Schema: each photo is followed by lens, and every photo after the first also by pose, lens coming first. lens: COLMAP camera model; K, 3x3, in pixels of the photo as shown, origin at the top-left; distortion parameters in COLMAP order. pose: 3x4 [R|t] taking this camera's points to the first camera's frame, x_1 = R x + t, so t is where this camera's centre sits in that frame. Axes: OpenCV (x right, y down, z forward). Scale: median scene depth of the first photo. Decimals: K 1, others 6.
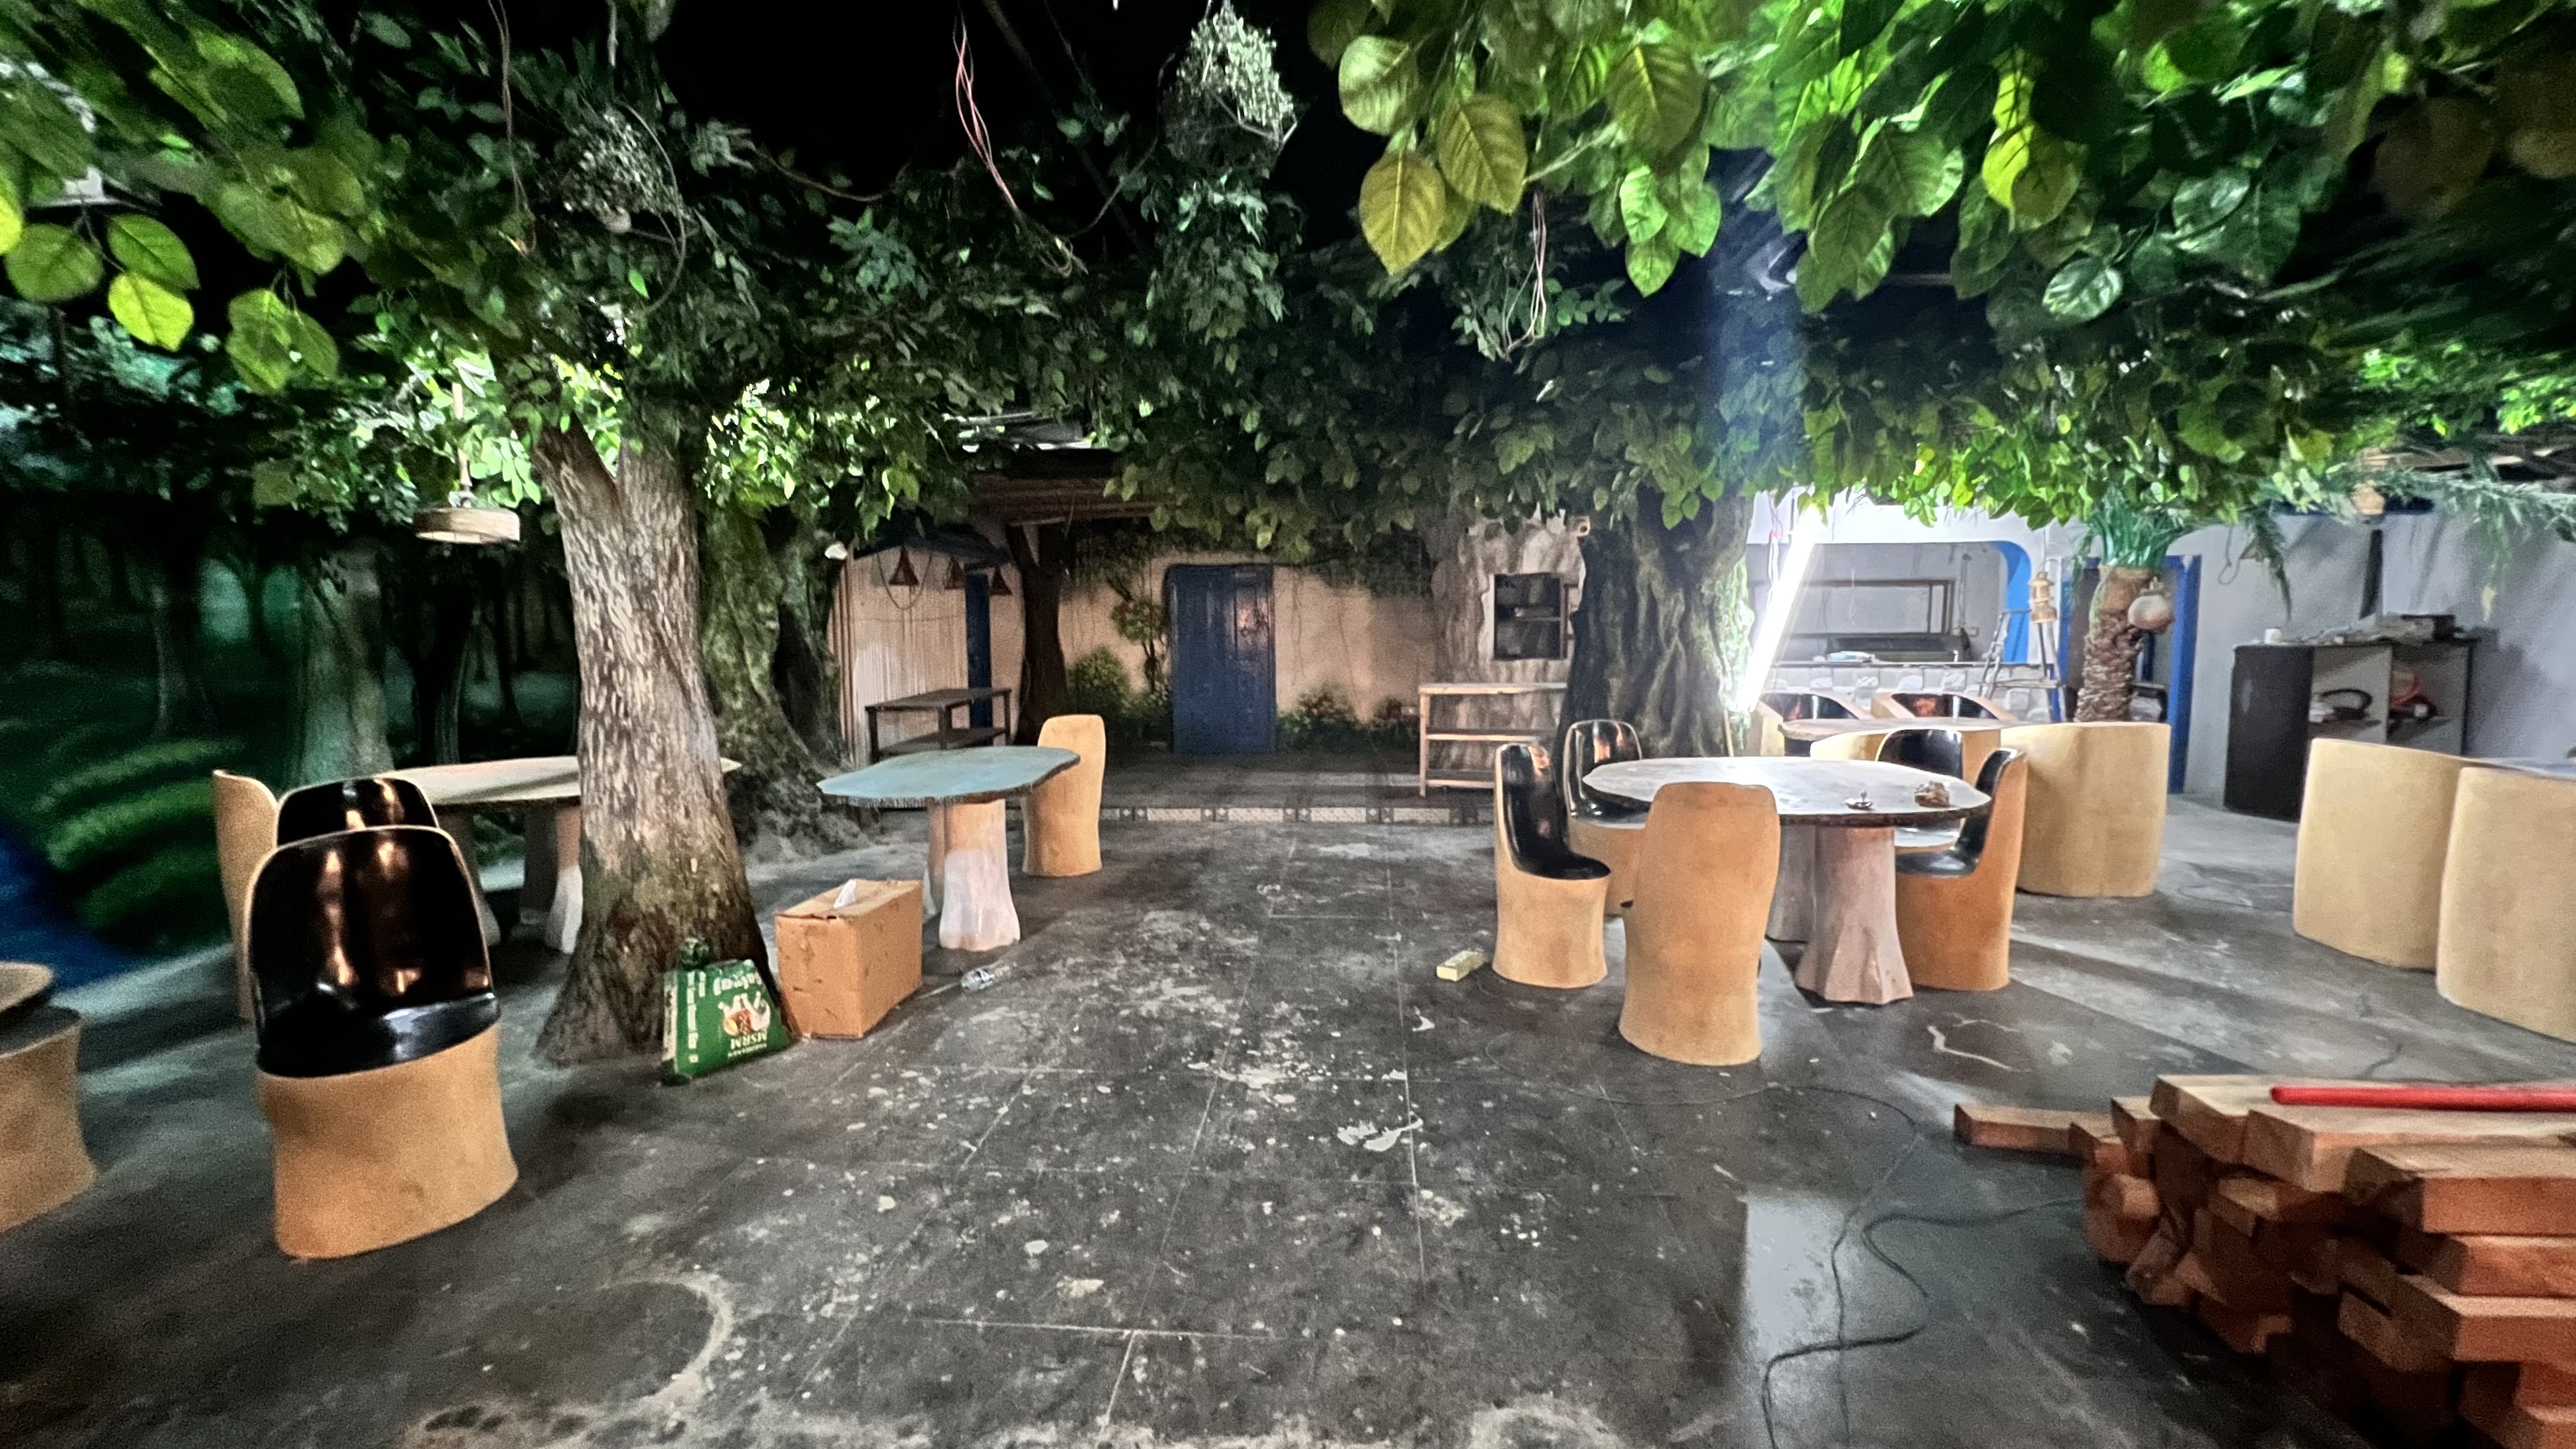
lens RADIAL K [[1031.5, 0, 1282.3], [0, 1031.5, 721.1], [0, 0, 1]] dist [-0.001862, 0.001153]
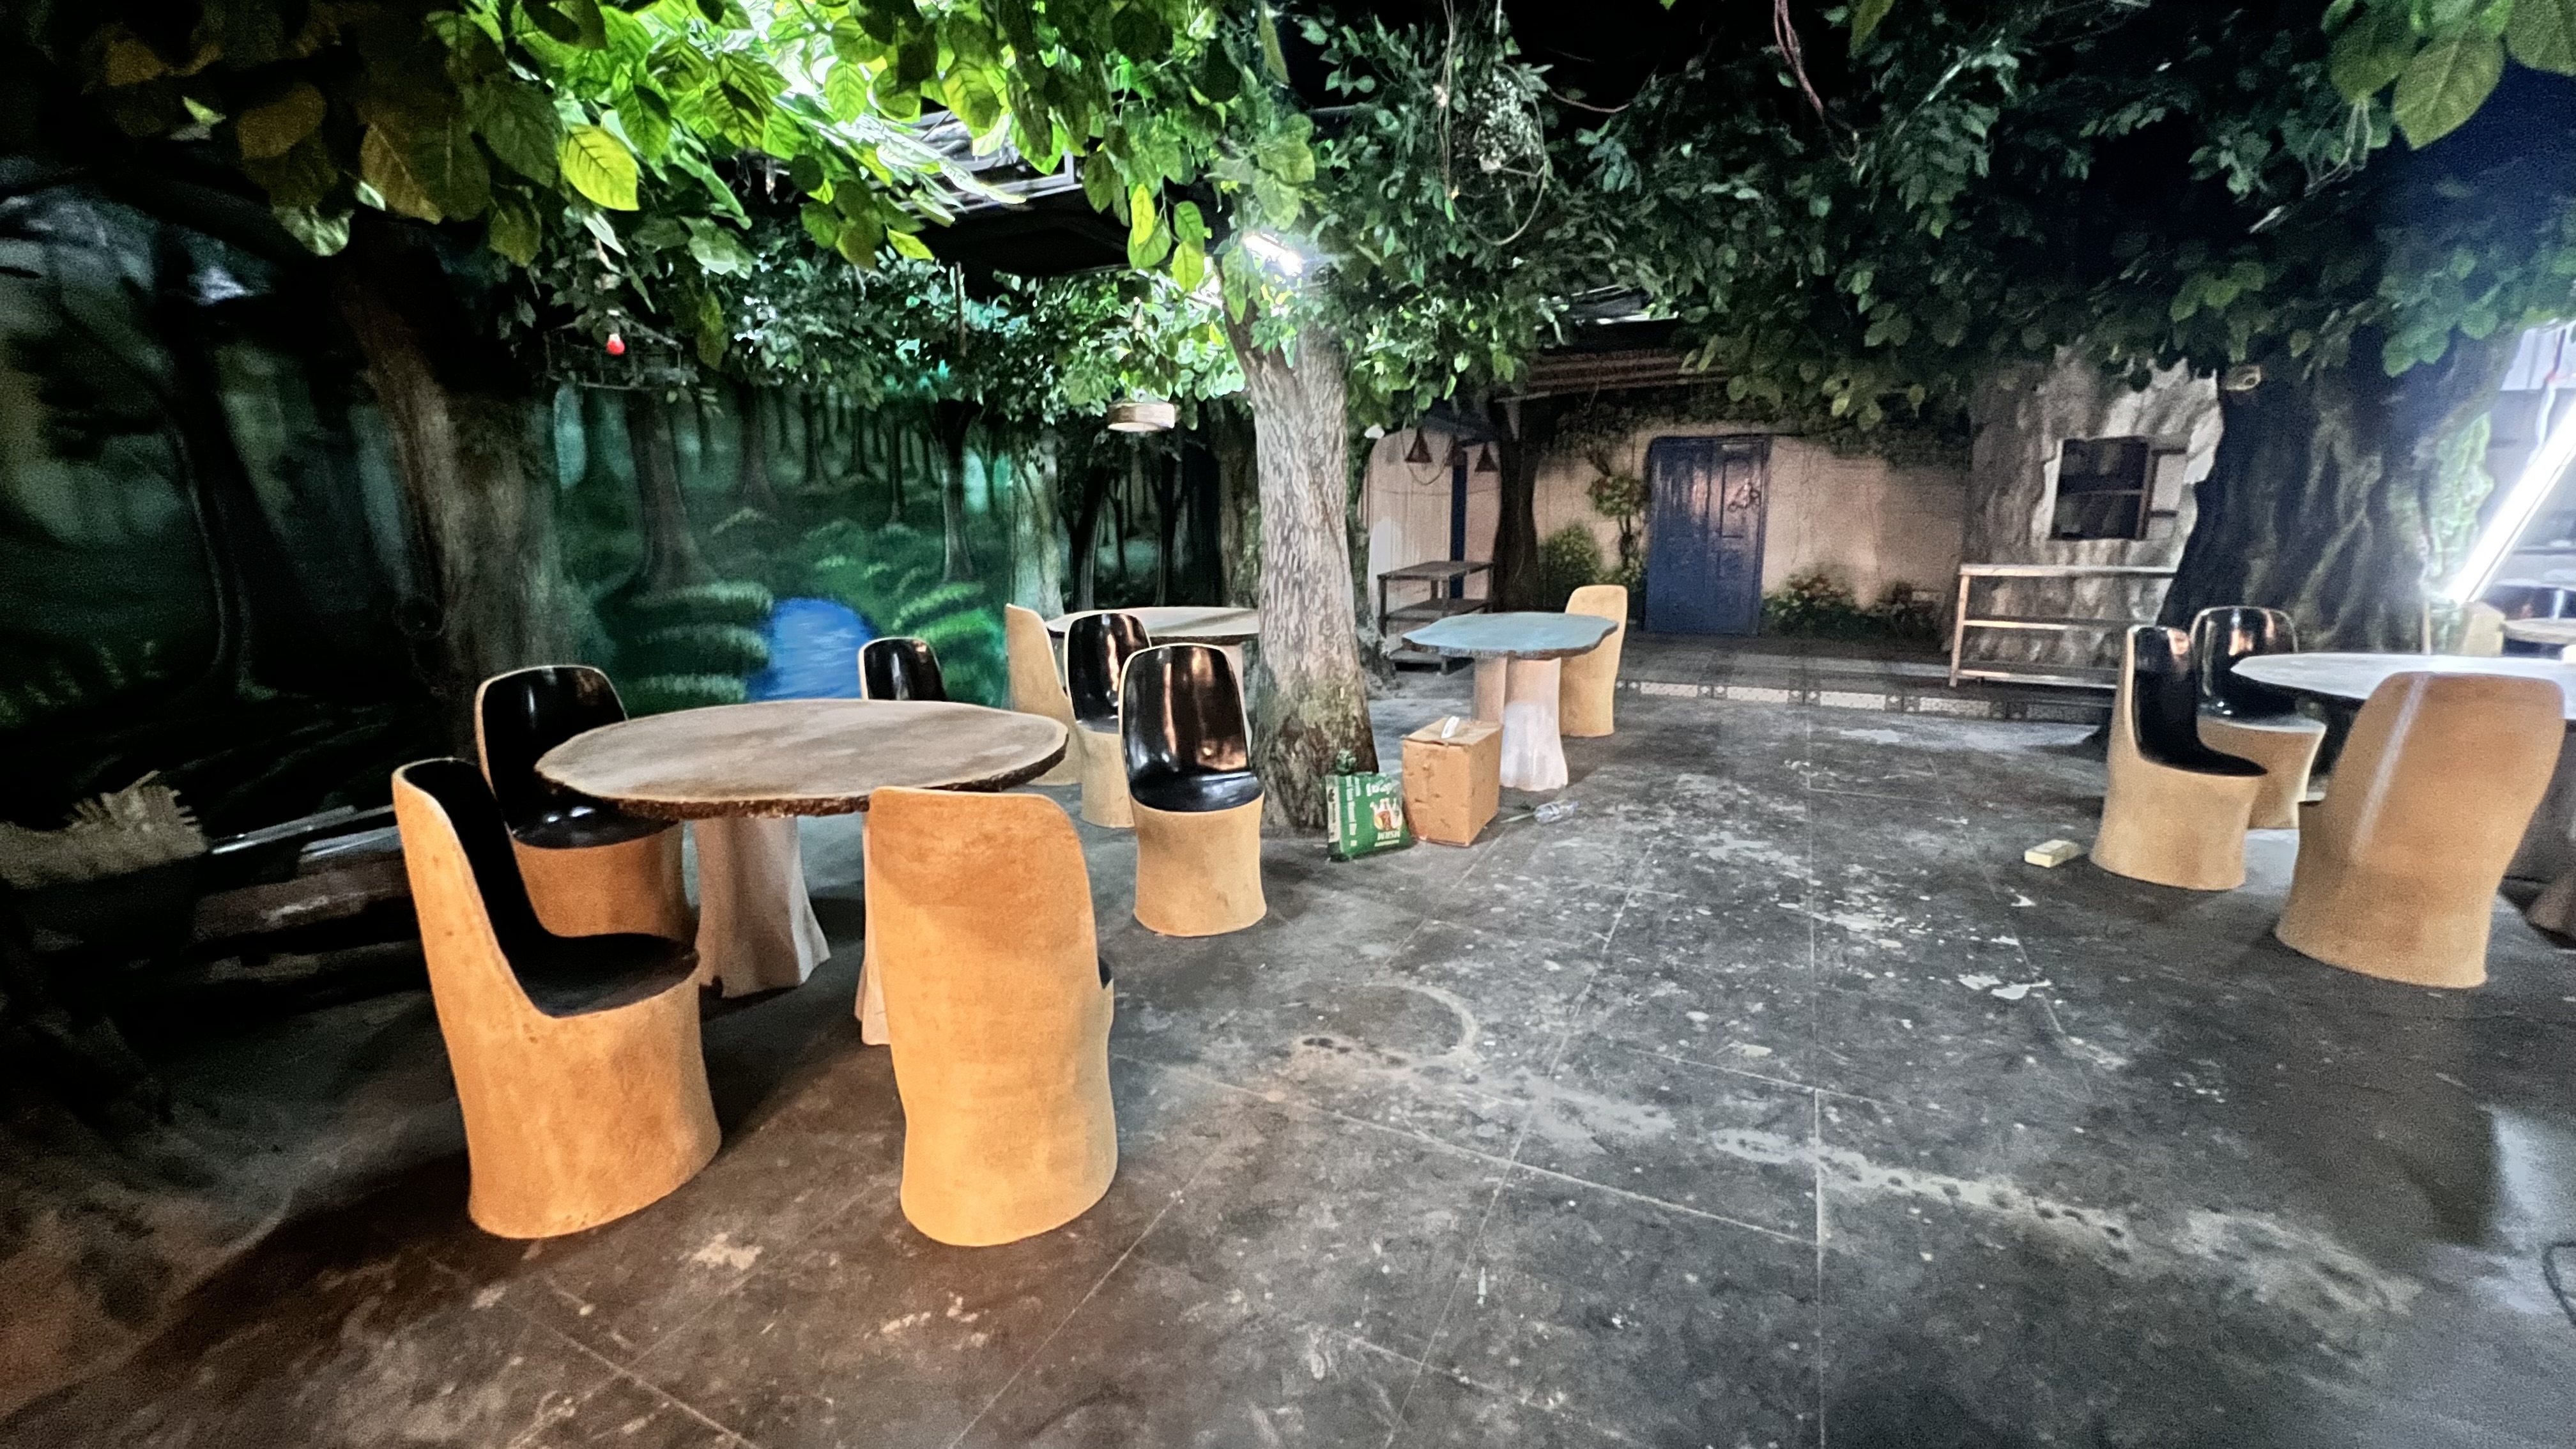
lens RADIAL K [[1031.5, 0, 1282.3], [0, 1031.5, 721.1], [0, 0, 1]] dist [-0.001862, 0.001153]
pose [[0.929455, 0.075302, -0.361168, -0.154514], [-0.033655, 0.992172, 0.120255, 0.021910], [0.367396, -0.099617, 0.924714, -0.141472]]
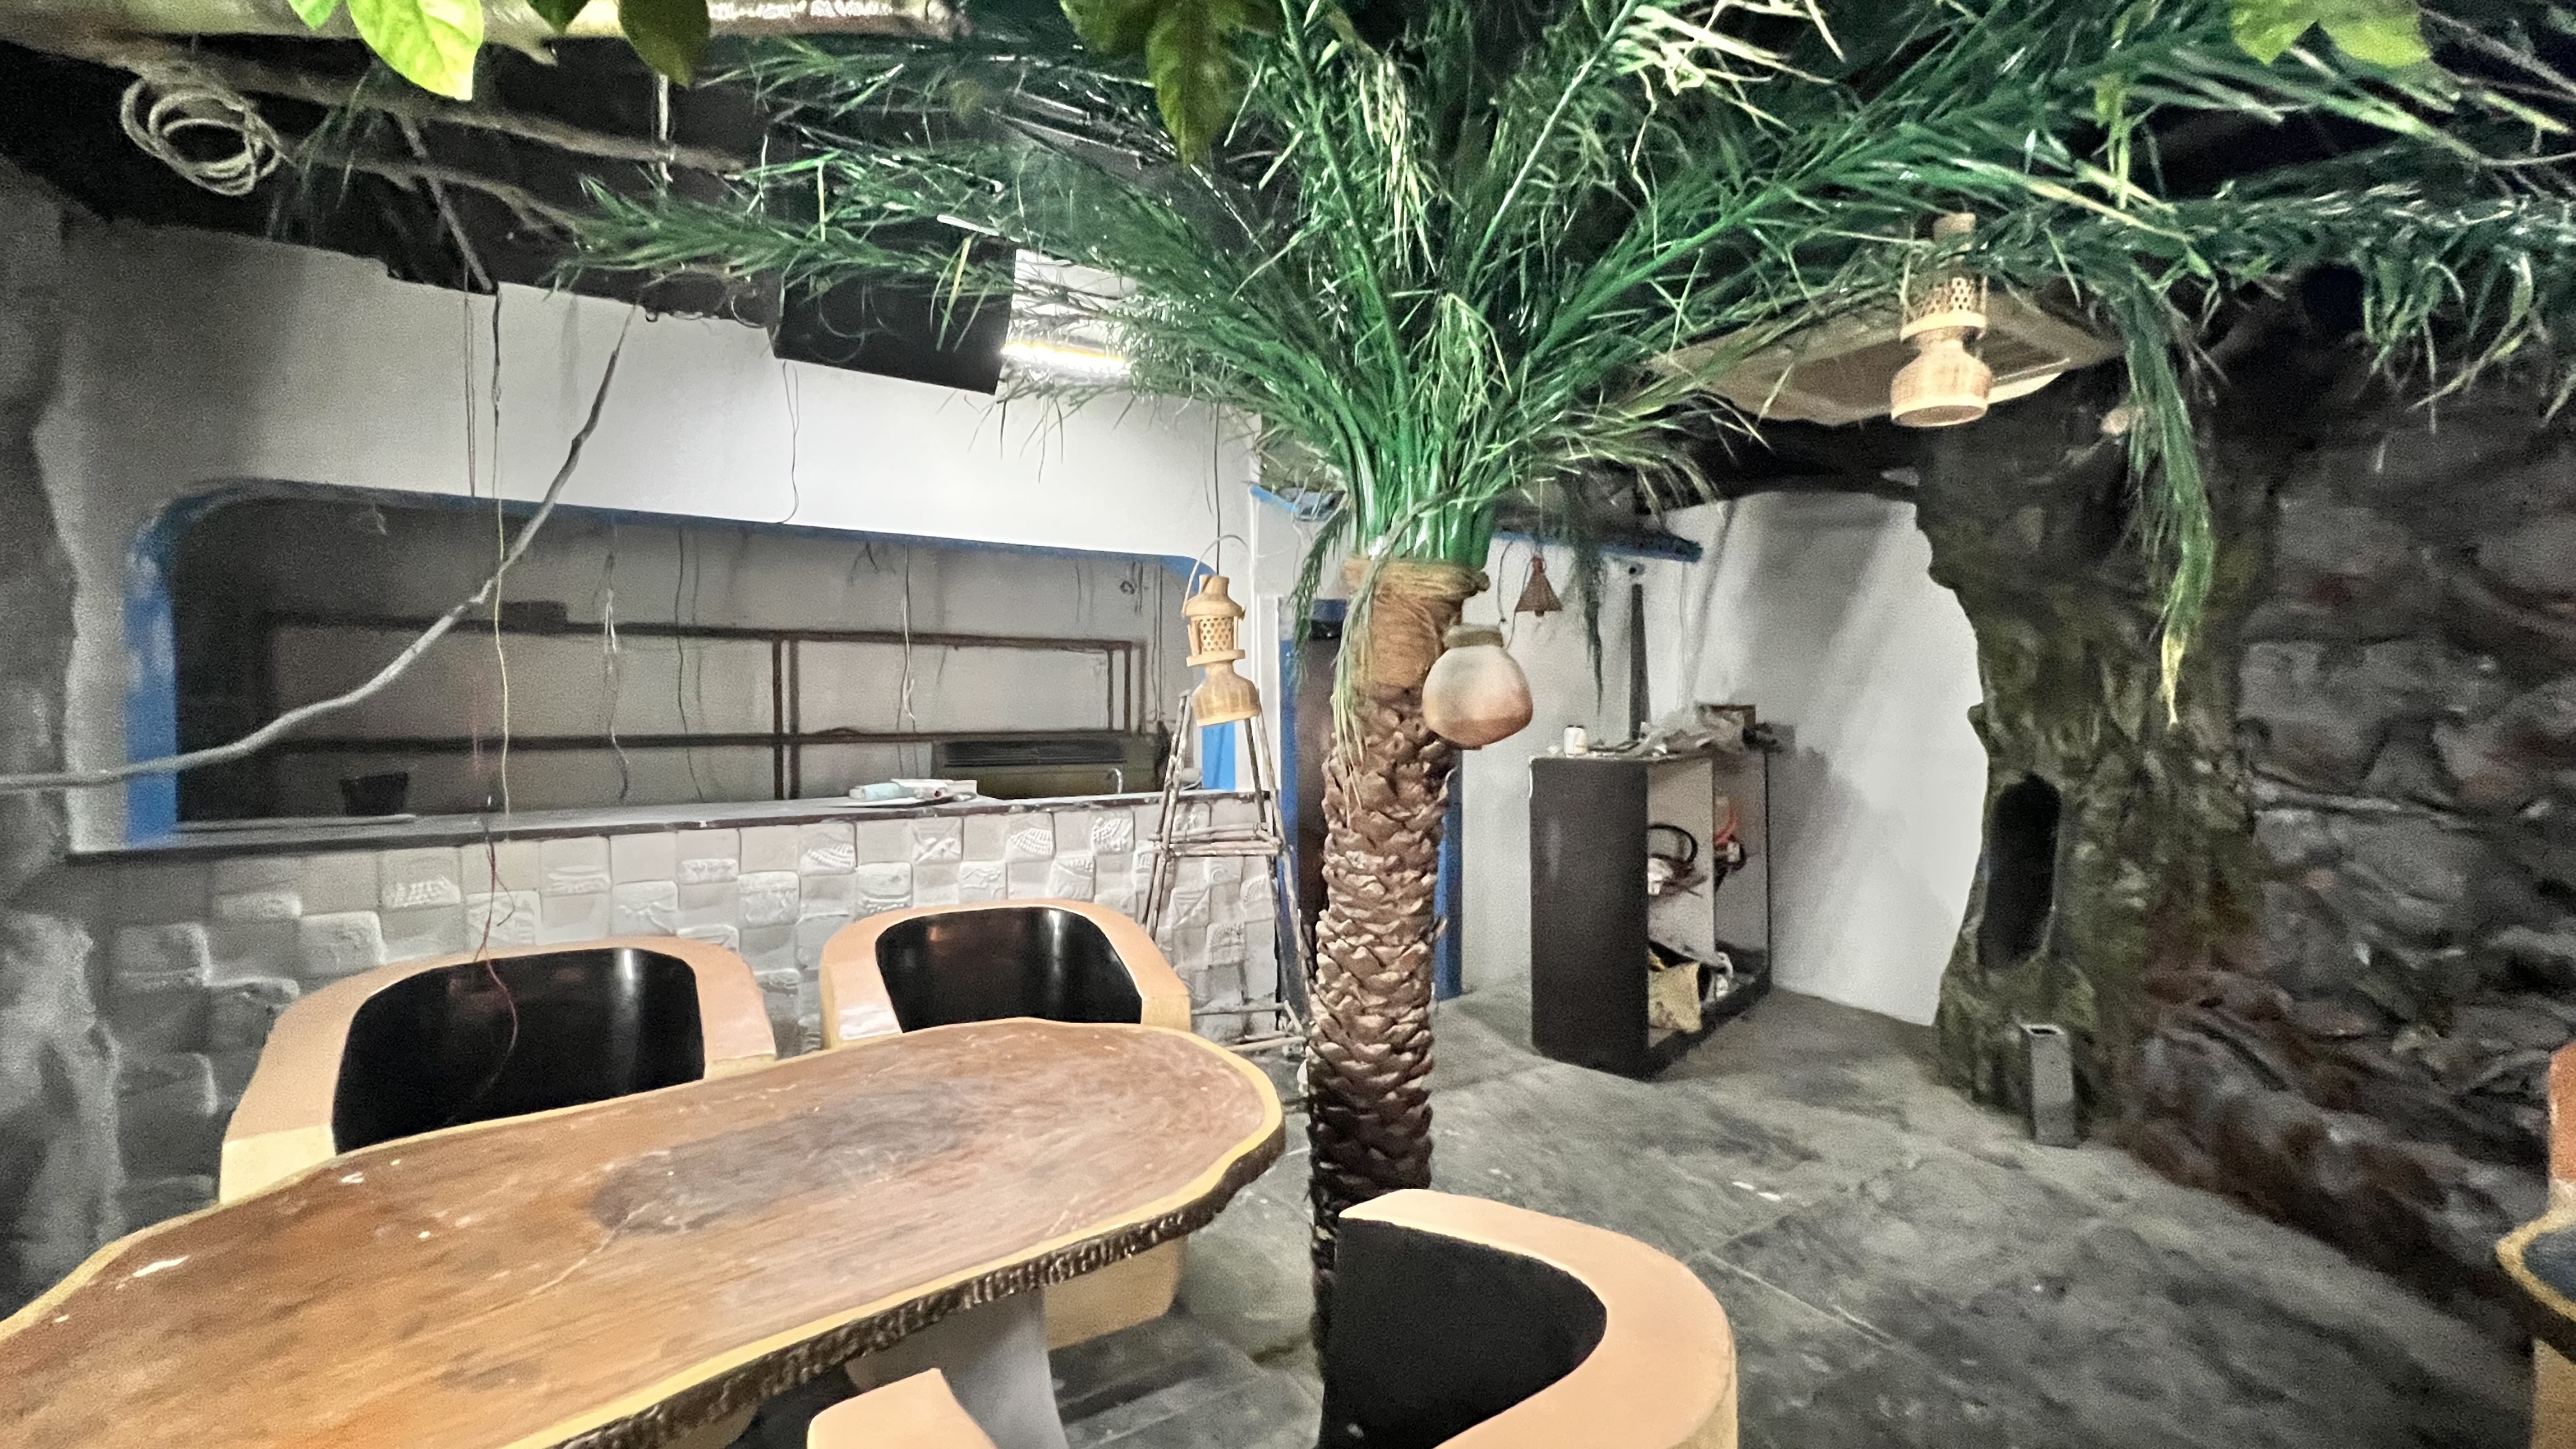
lens RADIAL K [[1031.5, 0, 1282.3], [0, 1031.5, 721.1], [0, 0, 1]] dist [-0.001862, 0.001153]
pose [[0.808165, -0.006516, 0.588920, 0.658054], [0.053057, 0.996678, -0.061781, -0.088886], [-0.586561, 0.081176, 0.805827, 0.849604]]
